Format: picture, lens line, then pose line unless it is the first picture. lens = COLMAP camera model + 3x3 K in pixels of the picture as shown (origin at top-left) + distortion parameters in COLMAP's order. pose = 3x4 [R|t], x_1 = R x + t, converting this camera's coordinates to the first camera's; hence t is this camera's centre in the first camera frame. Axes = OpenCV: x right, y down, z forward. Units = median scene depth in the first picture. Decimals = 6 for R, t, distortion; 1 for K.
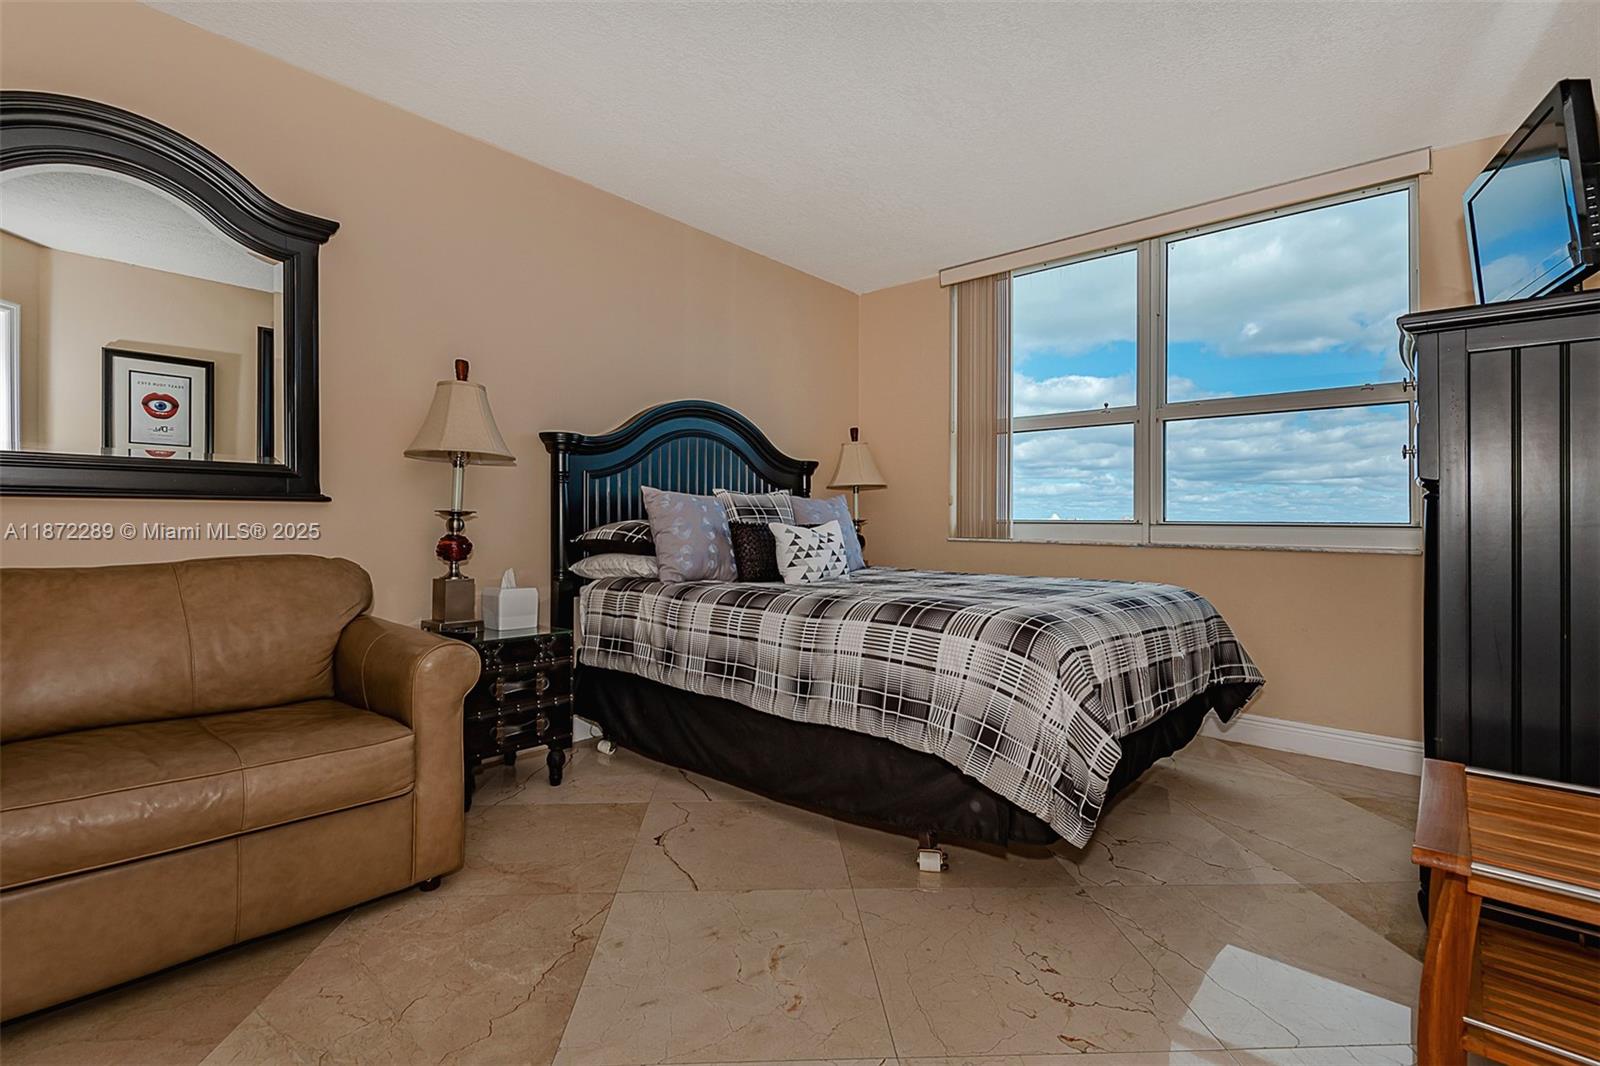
lens RADIAL K [[735.7, 0, 800.6], [0, 735.7, 526.9], [0, 0, 1]] dist [0.005899, -0.006730]
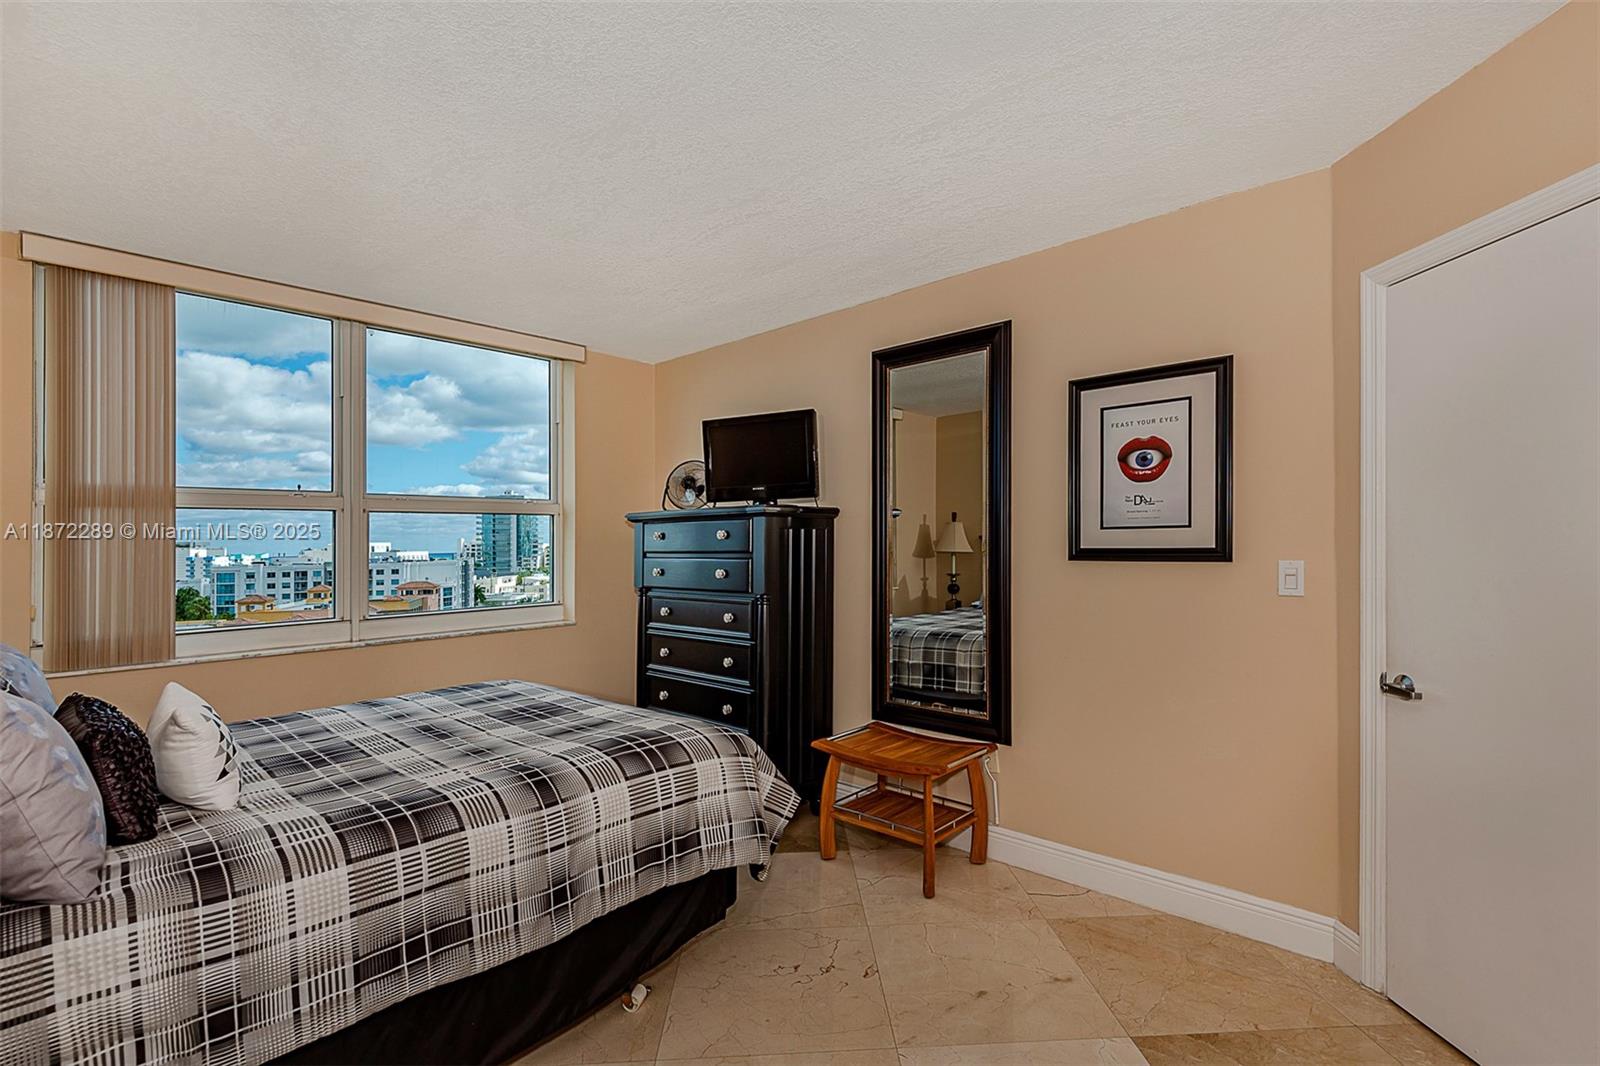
lens RADIAL K [[735.7, 0, 805.2], [0, 735.7, 542.7], [0, 0, 1]] dist [0.005899, -0.006730]
pose [[0.004500, -0.009813, 0.999942, -0.762045], [0.020798, 0.999736, 0.009717, -0.164145], [-0.999774, 0.020753, 0.004703, 0.679298]]
